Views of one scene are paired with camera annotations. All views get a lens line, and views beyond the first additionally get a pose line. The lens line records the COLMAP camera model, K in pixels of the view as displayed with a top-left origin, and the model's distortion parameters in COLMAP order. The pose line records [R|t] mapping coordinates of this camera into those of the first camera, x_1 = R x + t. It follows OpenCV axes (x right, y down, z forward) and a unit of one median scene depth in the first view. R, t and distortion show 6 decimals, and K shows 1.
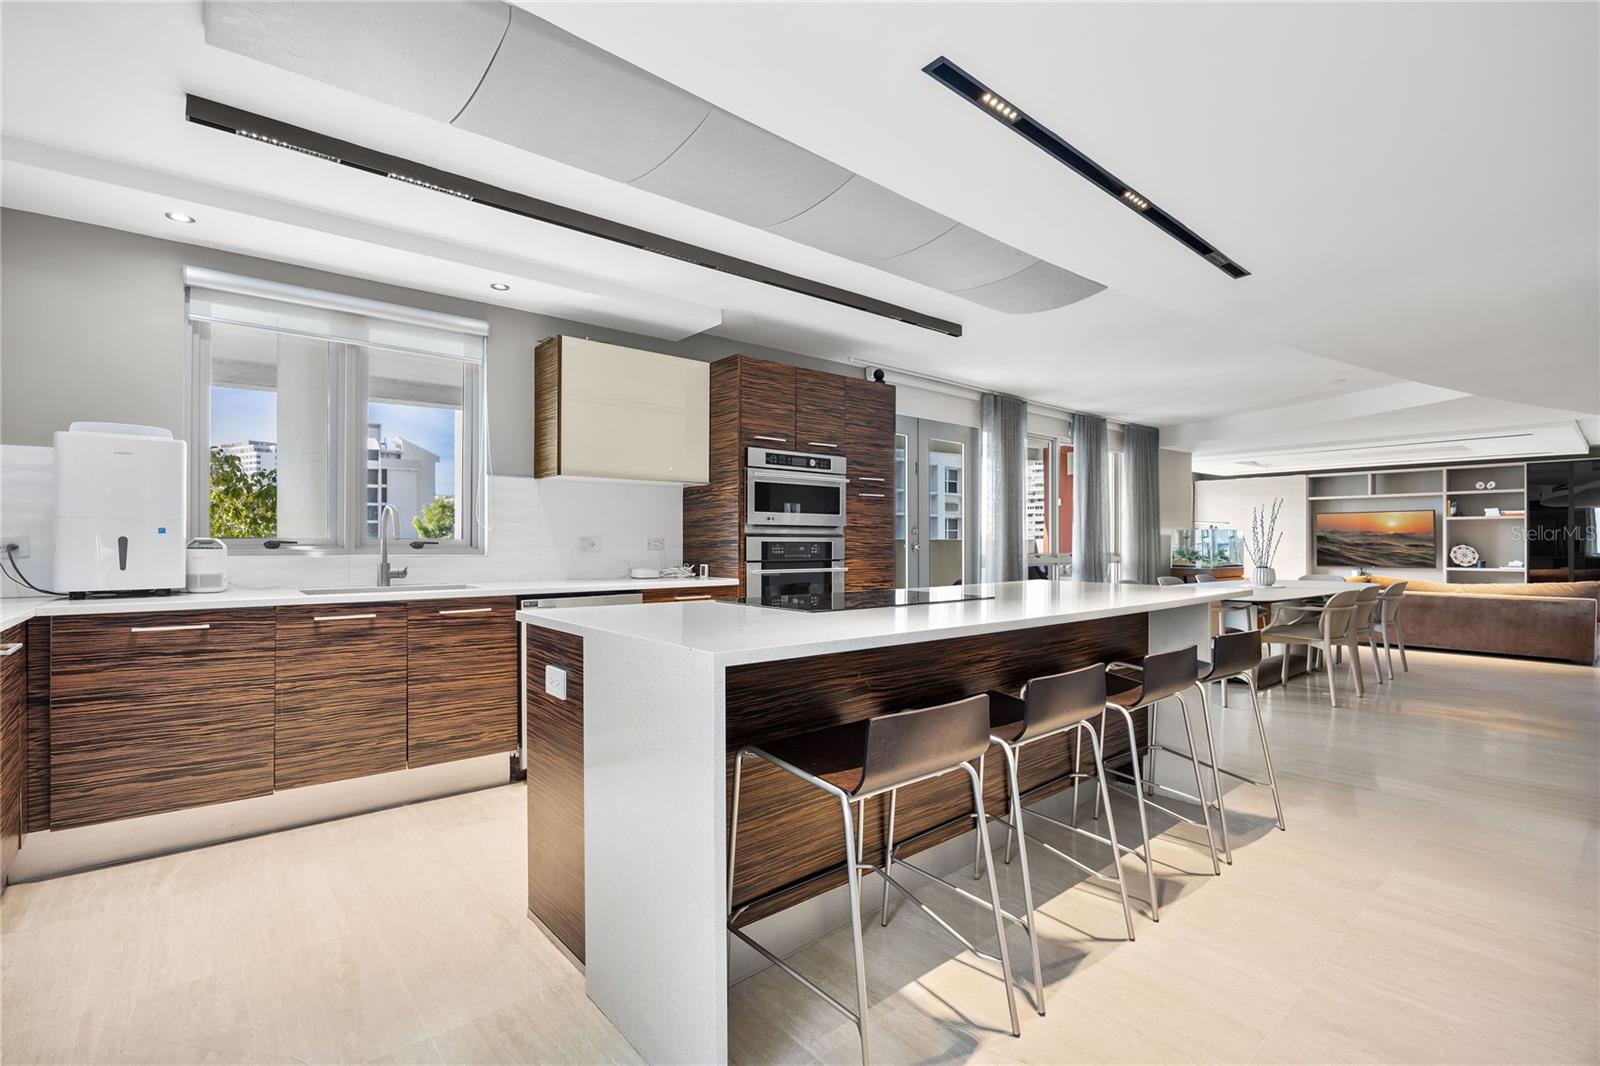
lens RADIAL K [[731.0, 0, 806.7], [0, 731.0, 541.2], [0, 0, 1]] dist [-0.010776, 0.000535]
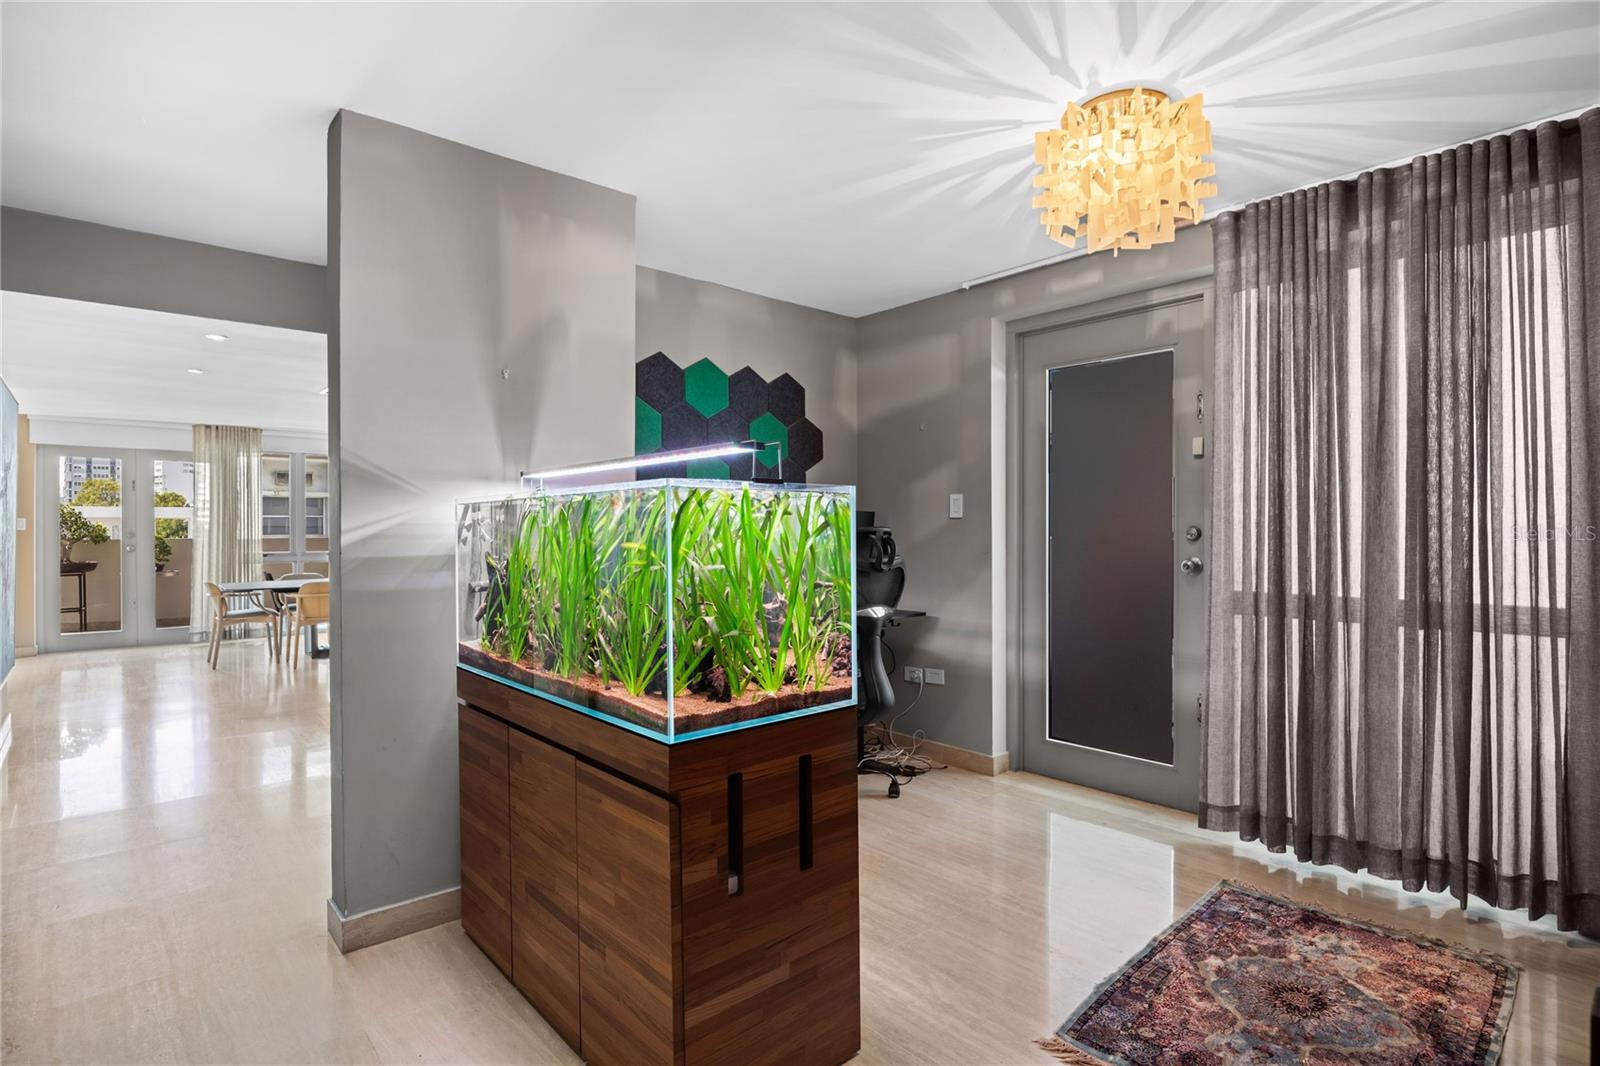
lens RADIAL K [[849.4, 0, 808.8], [0, 849.4, 529.6], [0, 0, 1]] dist [-0.005600, -0.001061]
pose [[0.999748, -0.002952, -0.022256, 1.154659], [0.002947, 0.999996, -0.000264, -0.016457], [0.022257, 0.000198, 0.999752, -0.374868]]
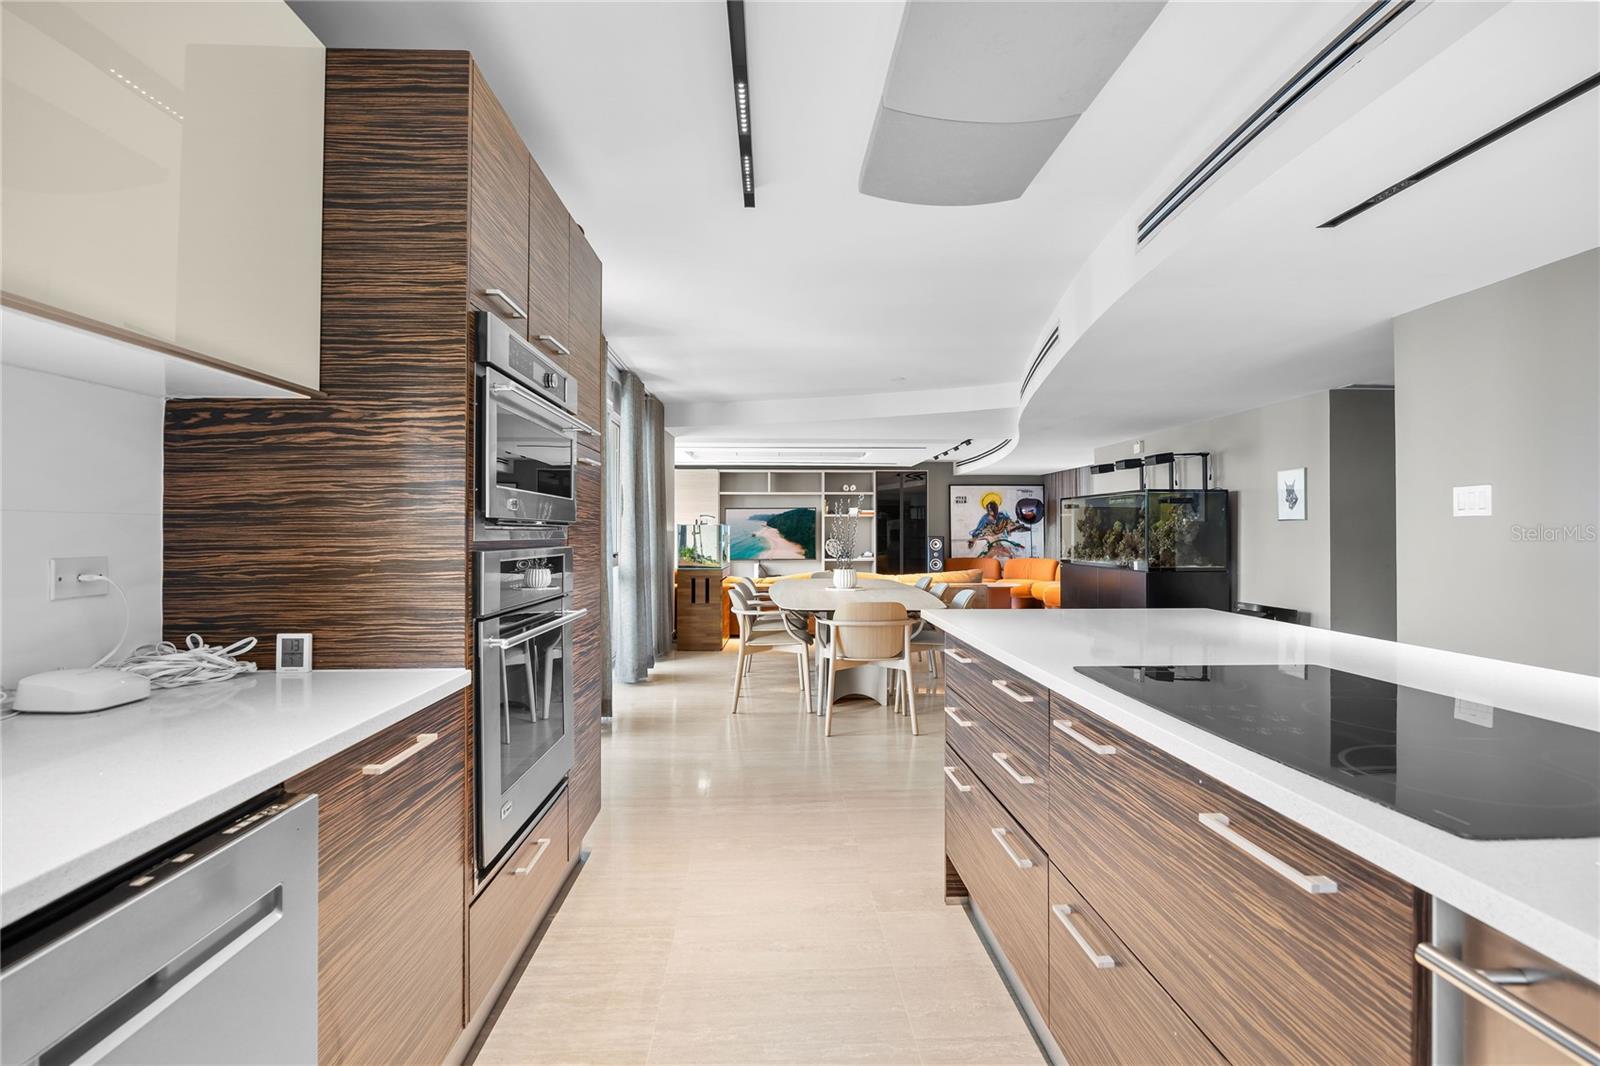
lens RADIAL K [[799.6, 0, 805.2], [0, 799.6, 525.1], [0, 0, 1]] dist [0.001179, 0.000281]
pose [[0.615378, 0.006539, 0.788205, -0.169565], [-0.000950, 0.999971, -0.007554, -0.009314], [-0.788232, 0.003899, 0.615366, 0.346895]]
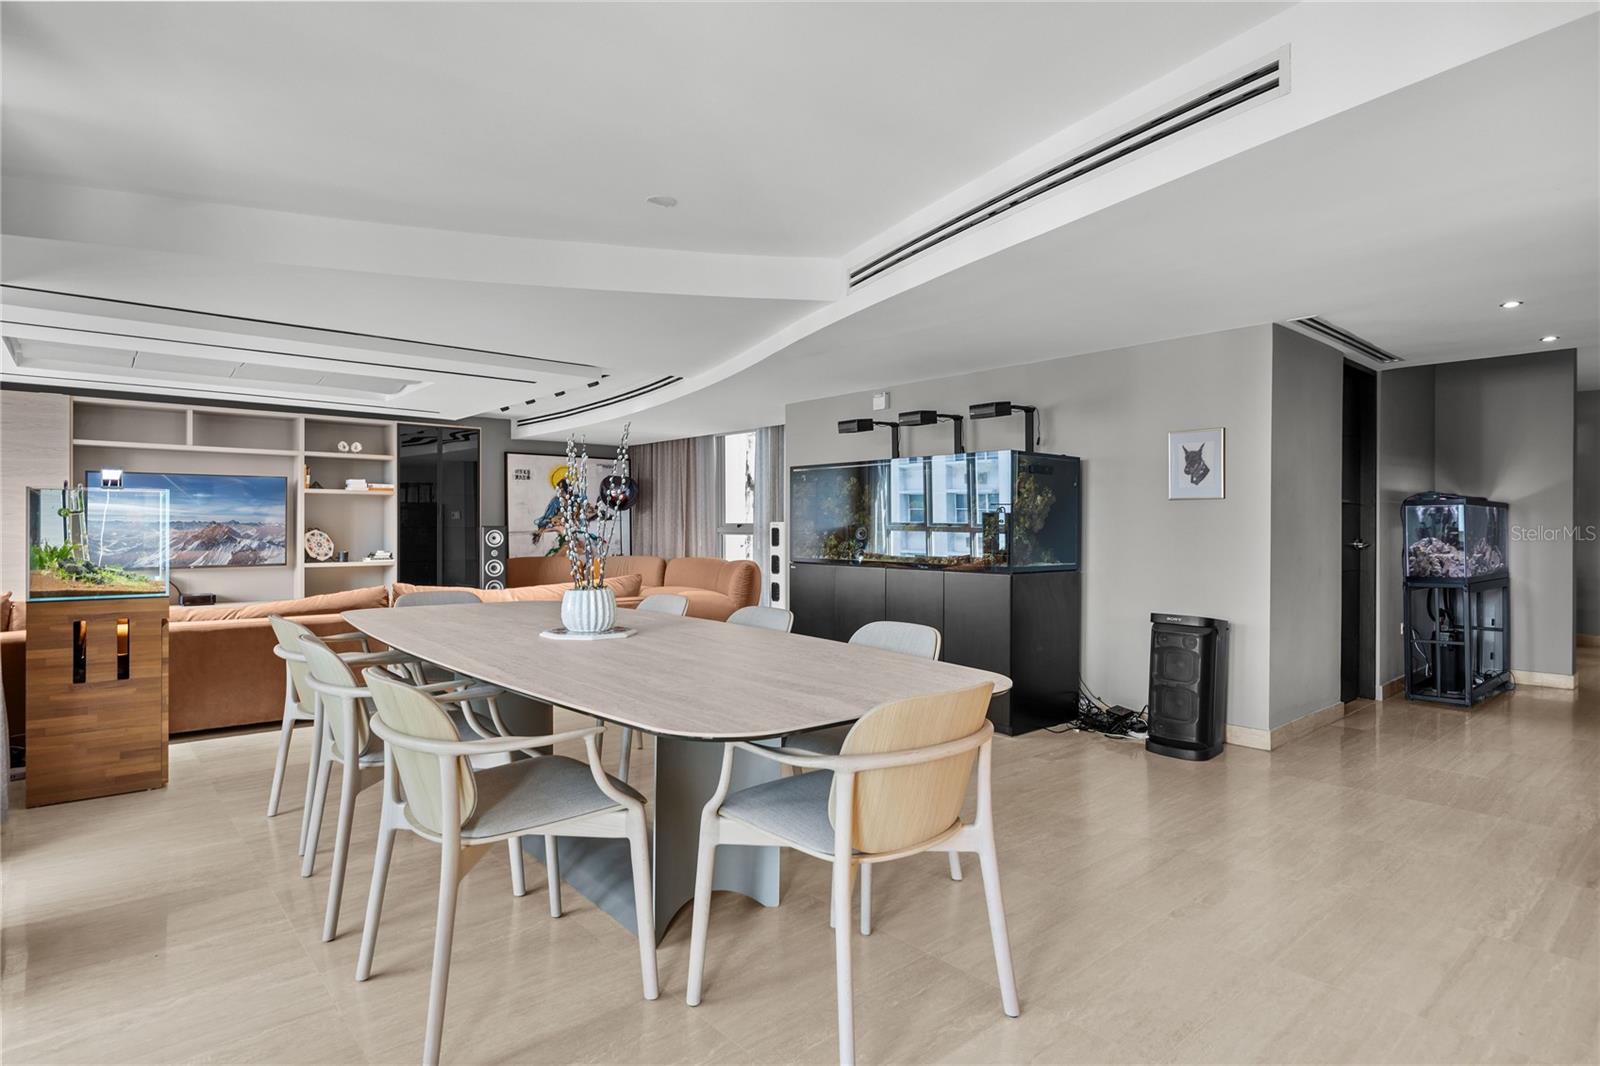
lens RADIAL K [[849.4, 0, 808.8], [0, 849.4, 529.6], [0, 0, 1]] dist [-0.005600, -0.001061]
pose [[-0.005858, -0.002173, 0.999980, 0.123976], [-0.004216, 0.999989, 0.002148, 0.001574], [-0.999974, -0.004203, -0.005867, 0.732837]]
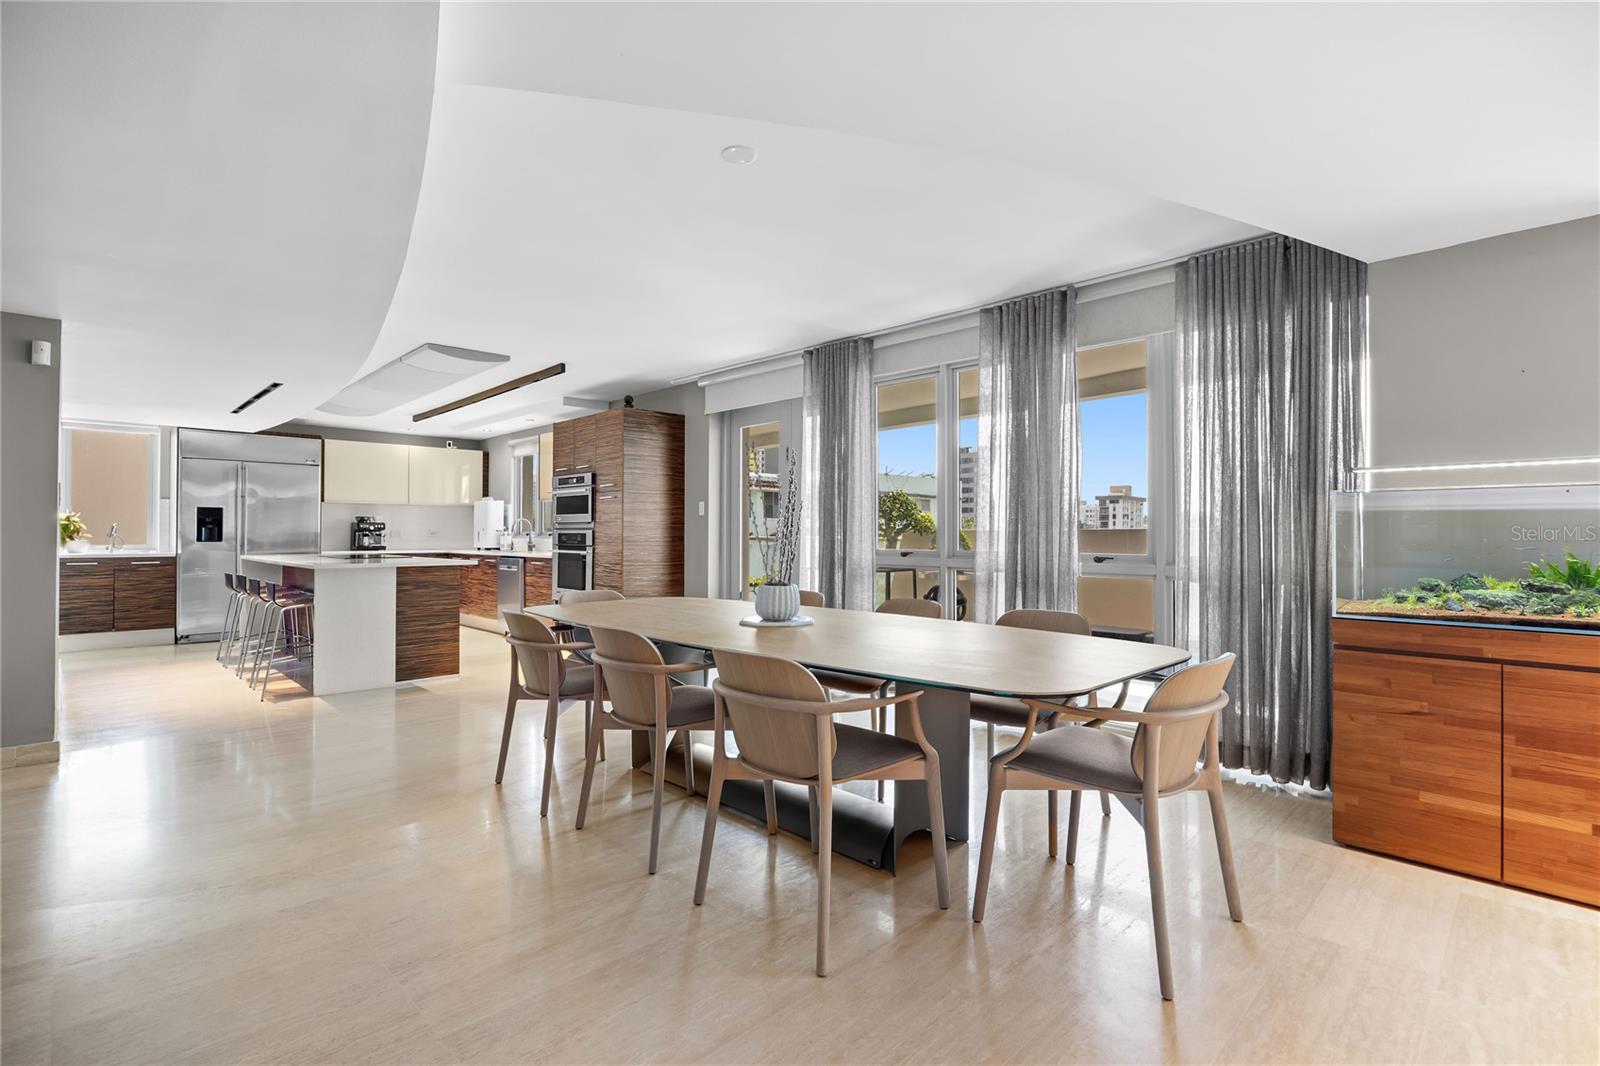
lens RADIAL K [[751.0, 0, 799.7], [0, 751.0, 528.6], [0, 0, 1]] dist [-0.011202, 0.000279]
pose [[0.066300, -0.007104, -0.997774, 0.946408], [0.000349, 0.999975, -0.007097, 0.001716], [0.997800, 0.000123, 0.066301, 0.815227]]
